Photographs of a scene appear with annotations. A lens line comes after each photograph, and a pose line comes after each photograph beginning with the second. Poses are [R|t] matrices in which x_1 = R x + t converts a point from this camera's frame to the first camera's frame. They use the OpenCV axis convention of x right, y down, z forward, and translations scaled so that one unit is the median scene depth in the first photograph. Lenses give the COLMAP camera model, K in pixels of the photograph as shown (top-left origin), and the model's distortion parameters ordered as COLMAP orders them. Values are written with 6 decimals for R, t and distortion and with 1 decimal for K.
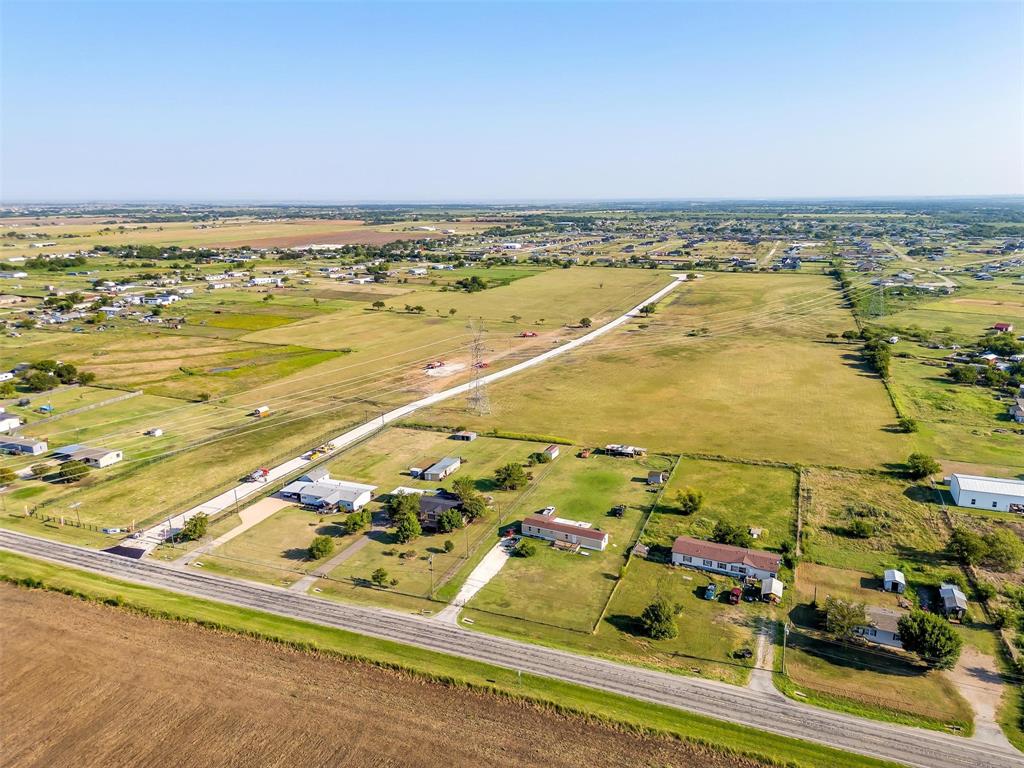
lens RADIAL K [[722.4, 0, 519.7], [0, 722.4, 380.3], [0, 0, 1]] dist [0.055722, -0.046103]
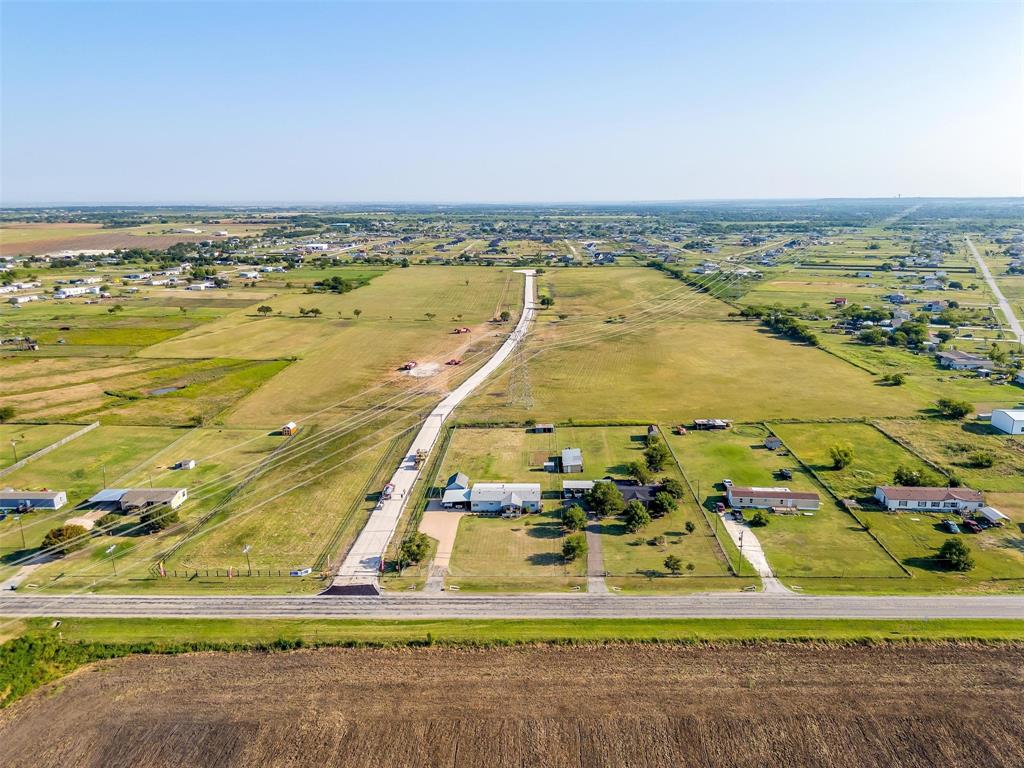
lens RADIAL K [[722.4, 0, 512.9], [0, 722.4, 384.5], [0, 0, 1]] dist [0.055722, -0.046103]
pose [[0.937561, -0.085169, 0.337232, -0.503834], [0.084915, 0.996267, 0.015533, -0.000465], [-0.337296, 0.014073, 0.941294, 0.114747]]
